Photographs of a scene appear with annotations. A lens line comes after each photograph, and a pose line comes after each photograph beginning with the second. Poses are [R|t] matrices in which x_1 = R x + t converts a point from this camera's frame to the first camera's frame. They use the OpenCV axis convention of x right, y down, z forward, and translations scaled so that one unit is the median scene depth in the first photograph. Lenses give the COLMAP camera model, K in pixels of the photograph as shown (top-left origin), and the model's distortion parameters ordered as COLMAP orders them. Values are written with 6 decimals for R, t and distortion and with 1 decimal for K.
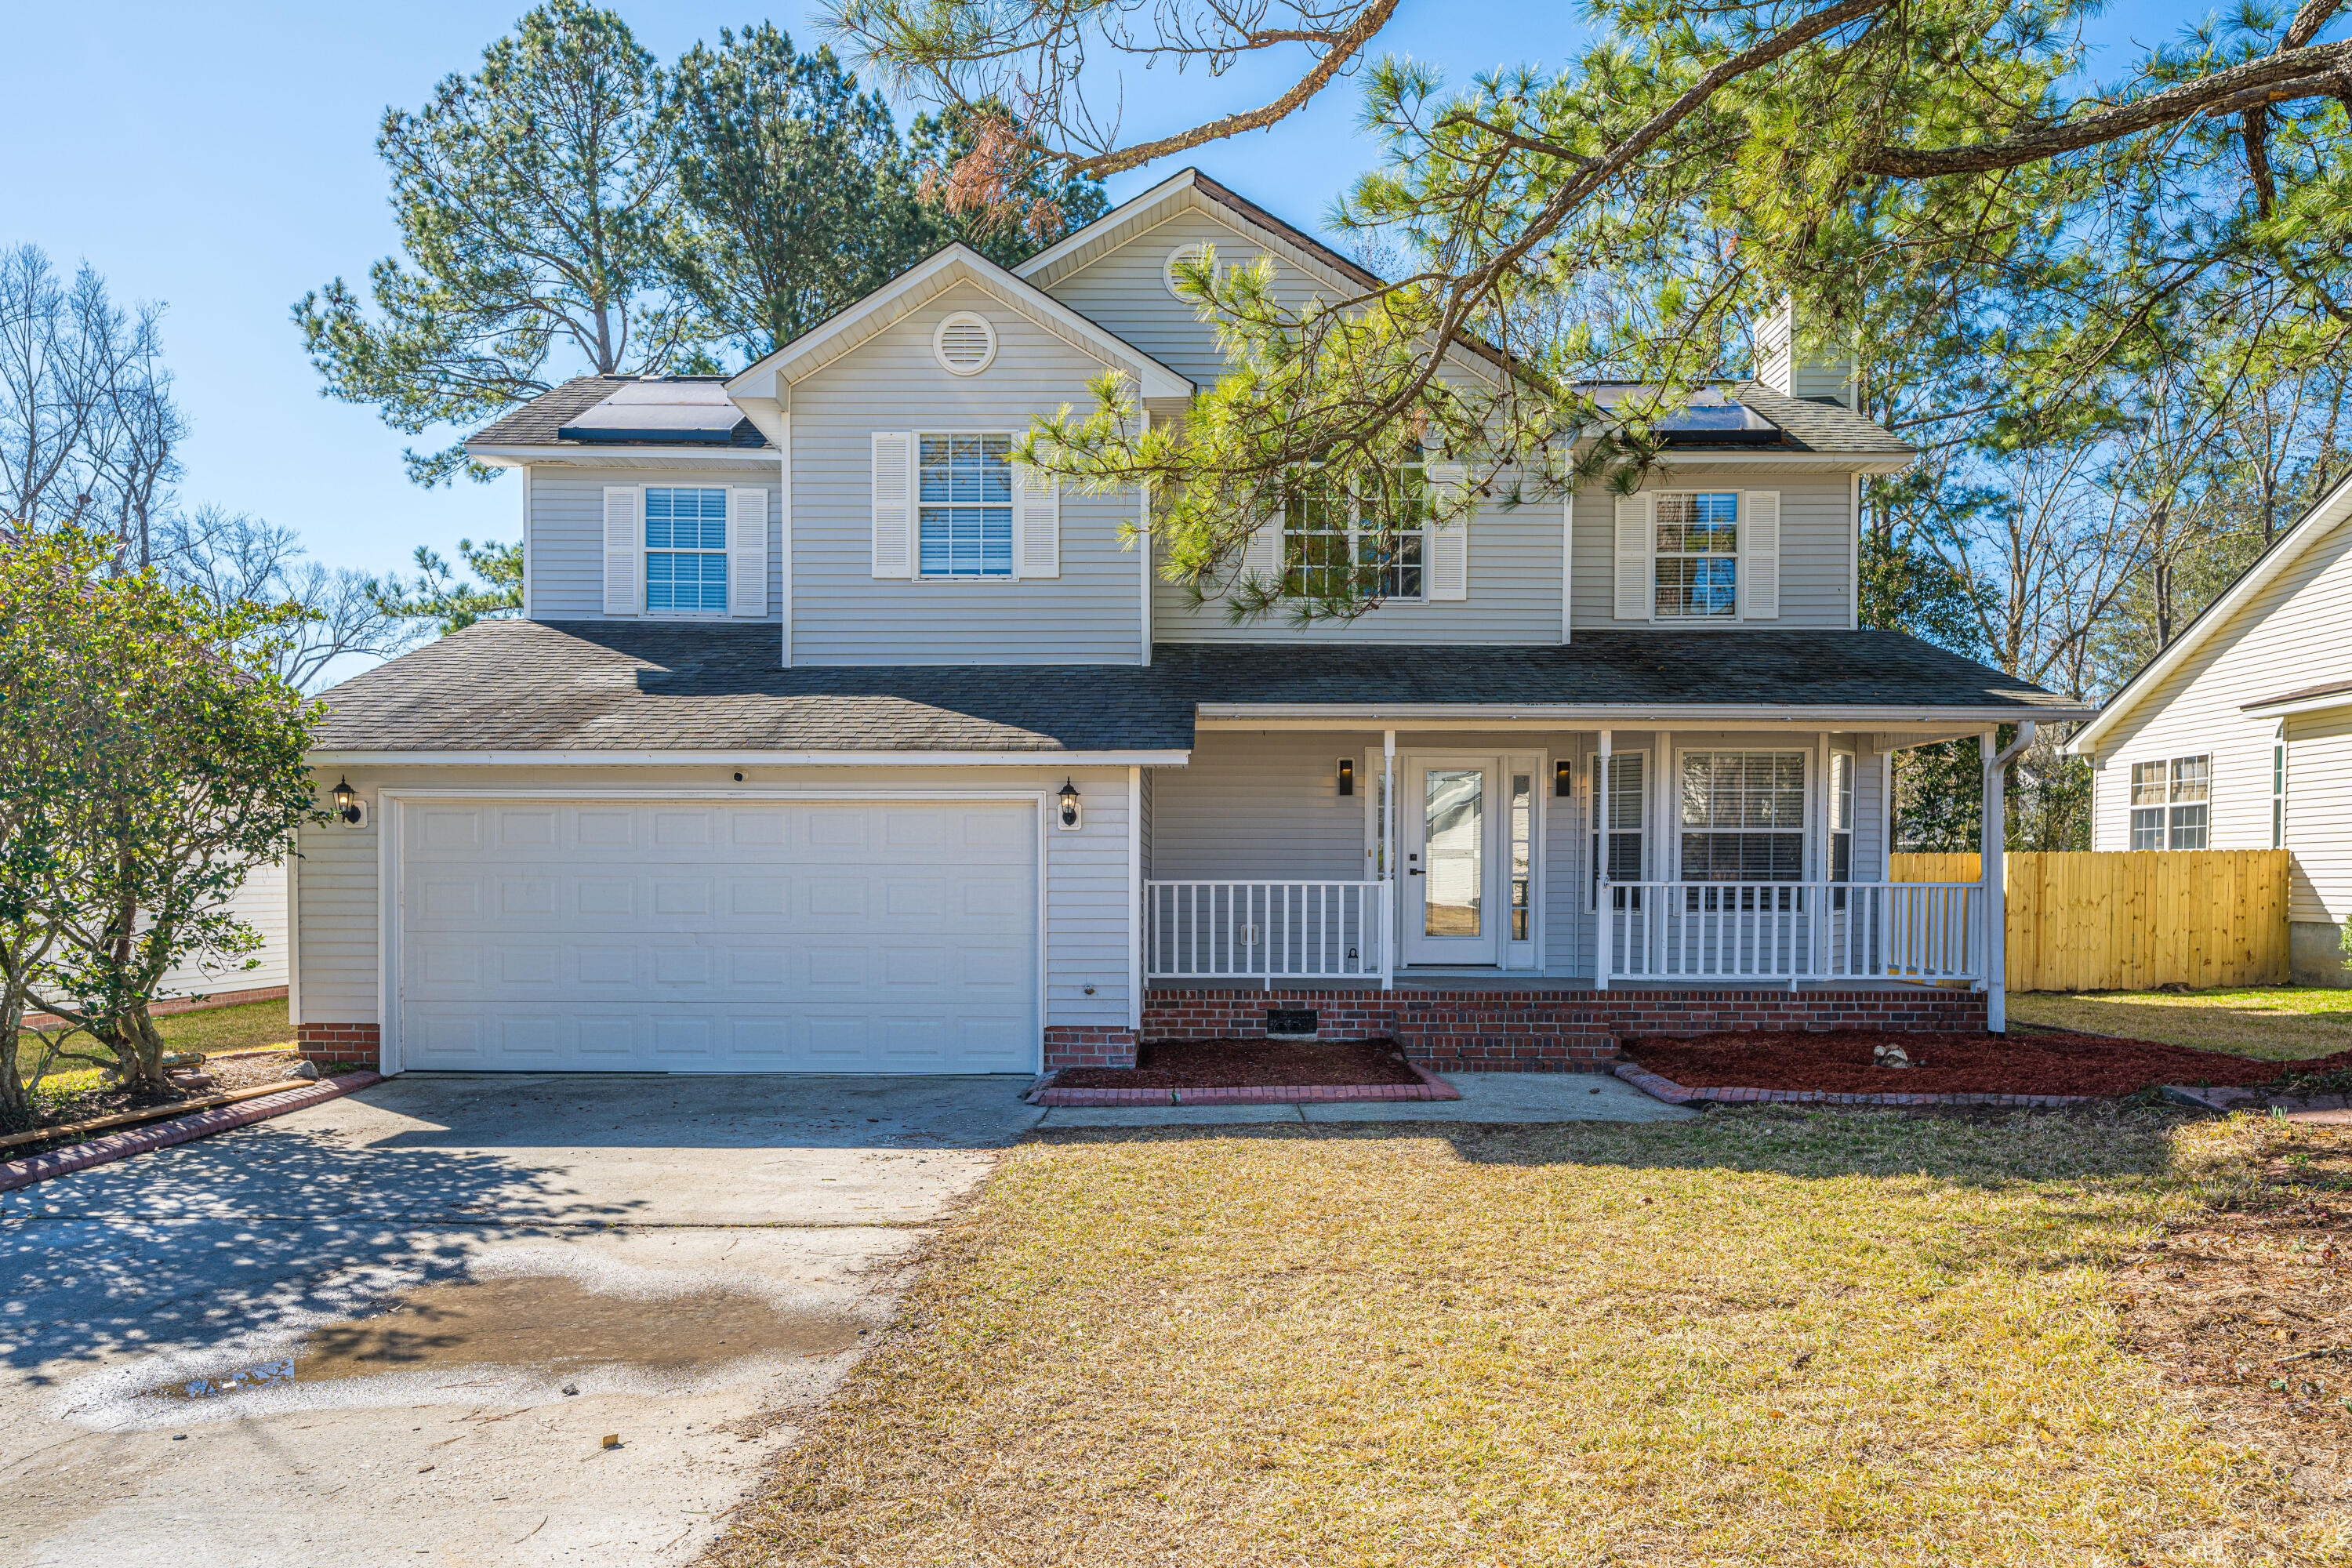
lens RADIAL K [[1371.2, 0, 1208.7], [0, 1371.2, 907.1], [0, 0, 1]] dist [-0.001800, 0.000041]
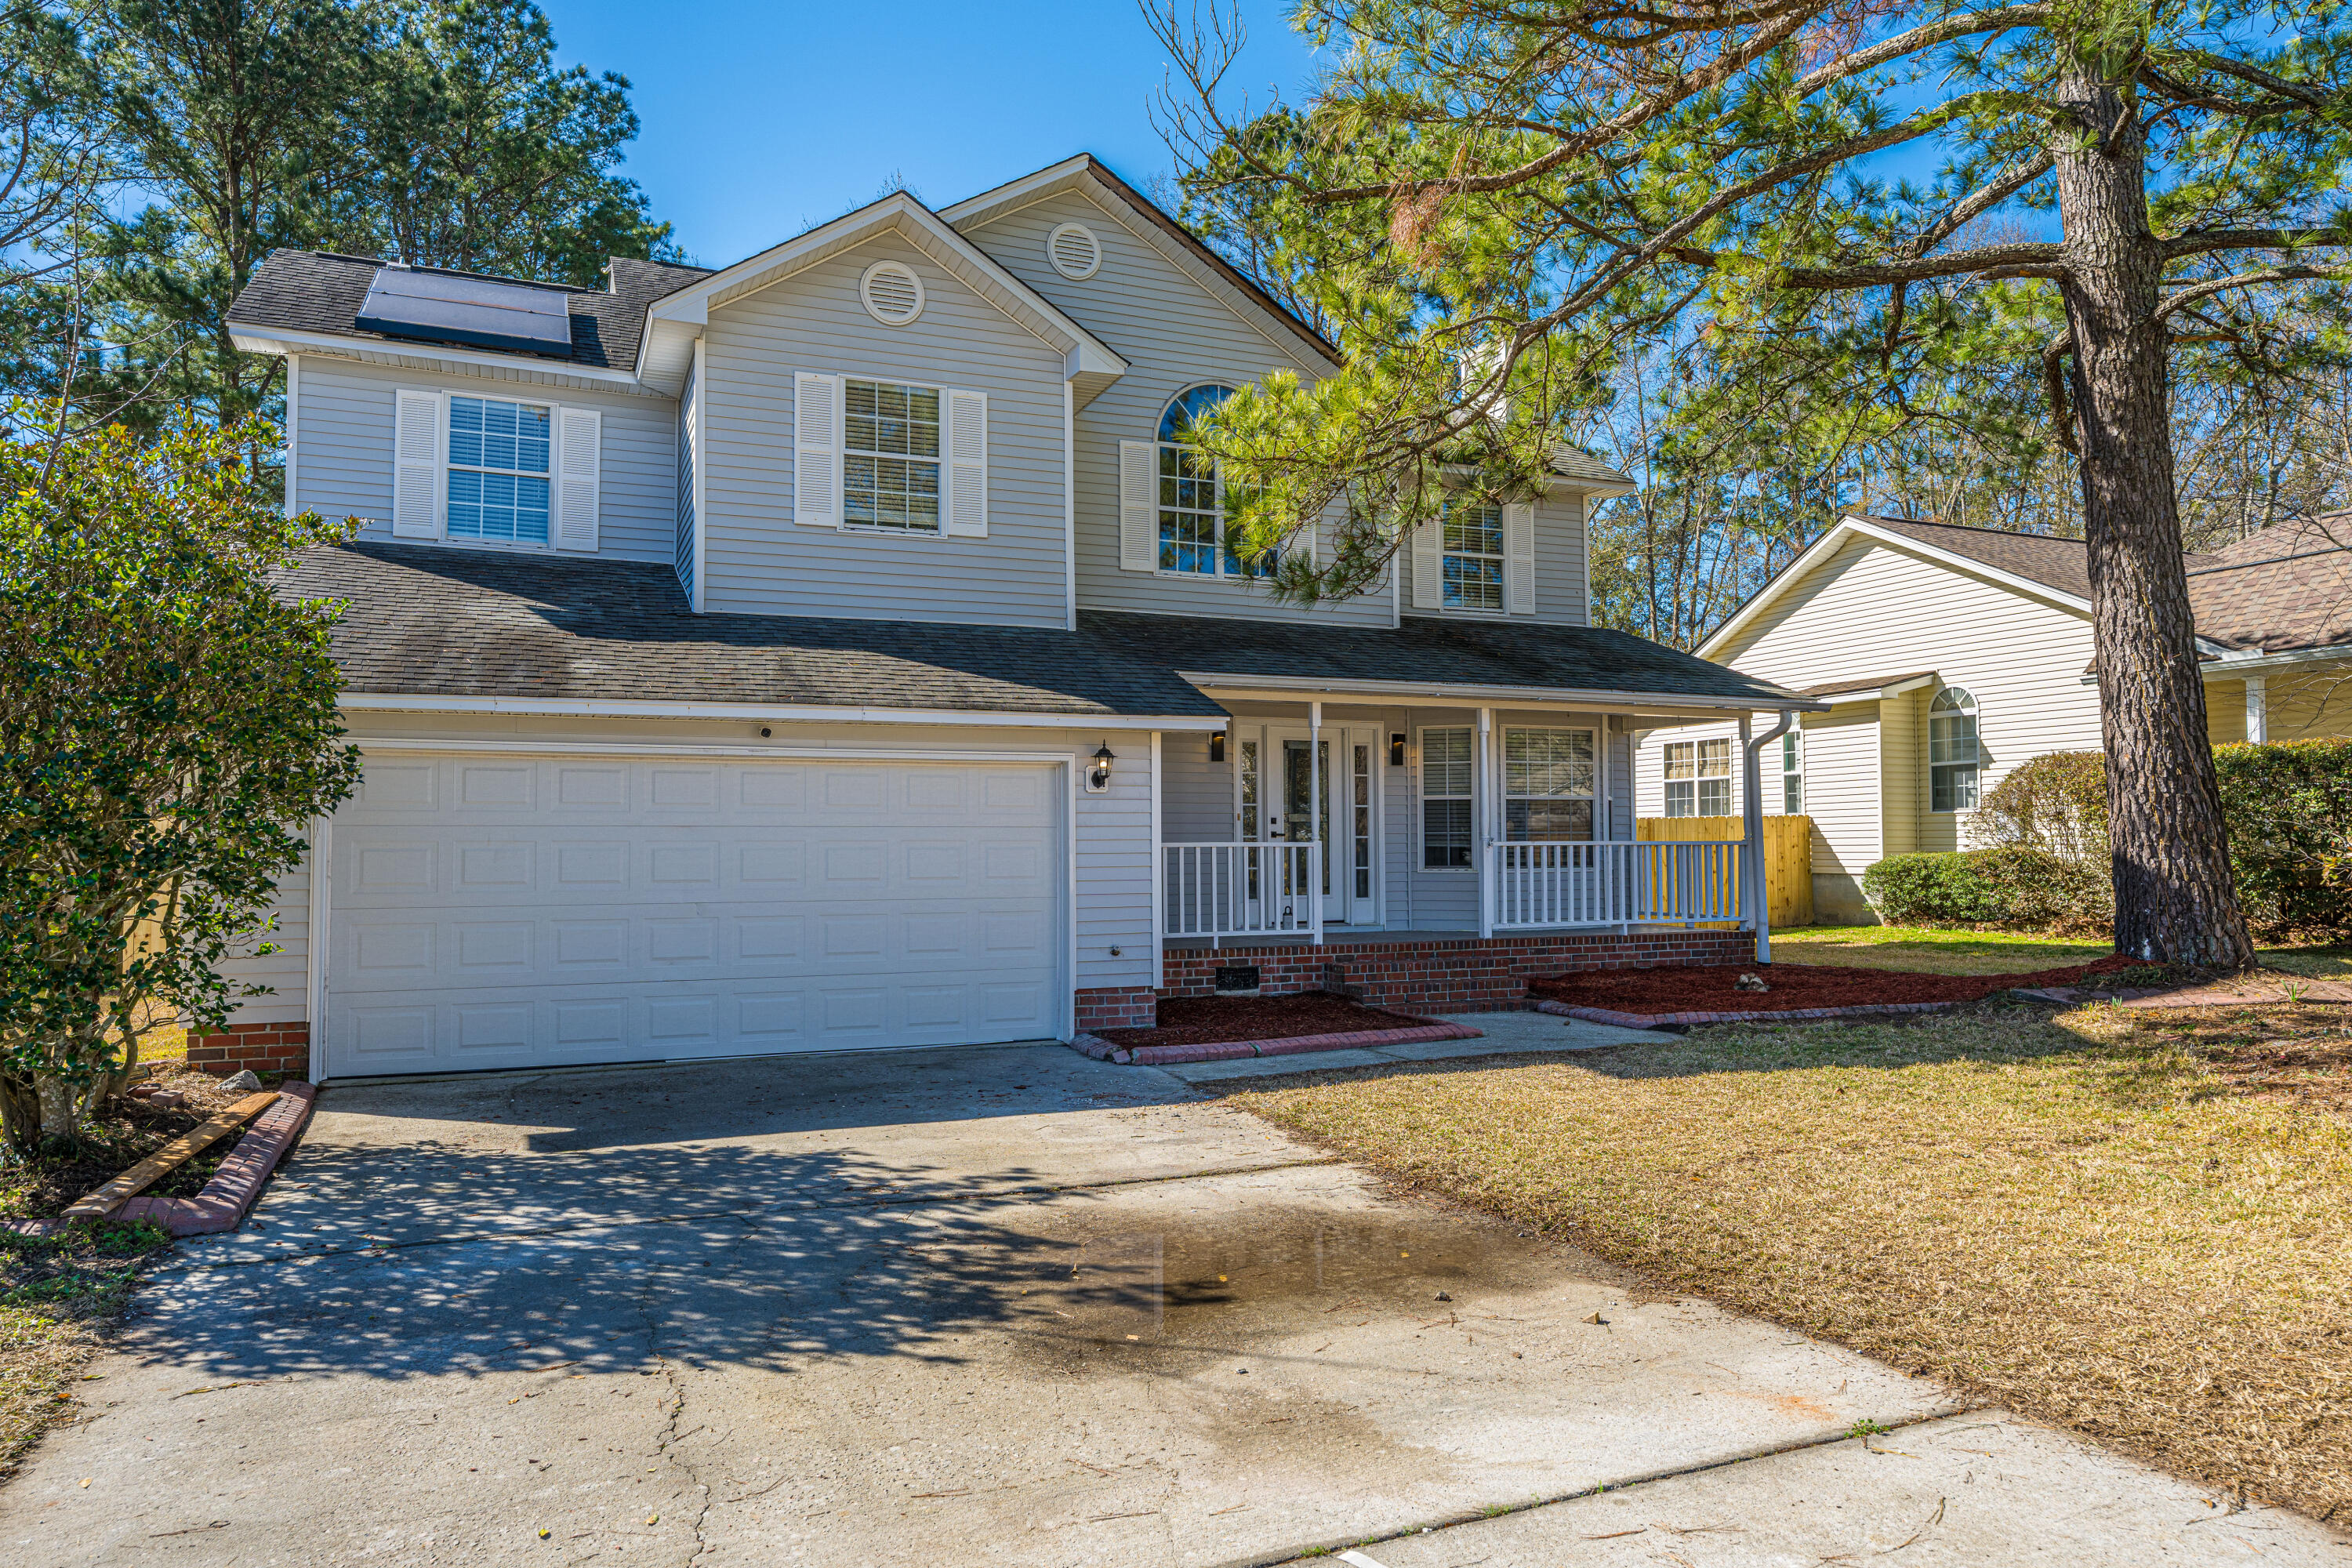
lens RADIAL K [[1452.2, 0, 1159.0], [0, 1452.2, 790.3], [0, 0, 1]] dist [0.000064, 0.000118]
pose [[0.927287, 0.007737, 0.374272, -0.385924], [0.015135, 0.998194, -0.058134, 0.004191], [-0.374046, 0.059572, 0.925495, -0.004508]]
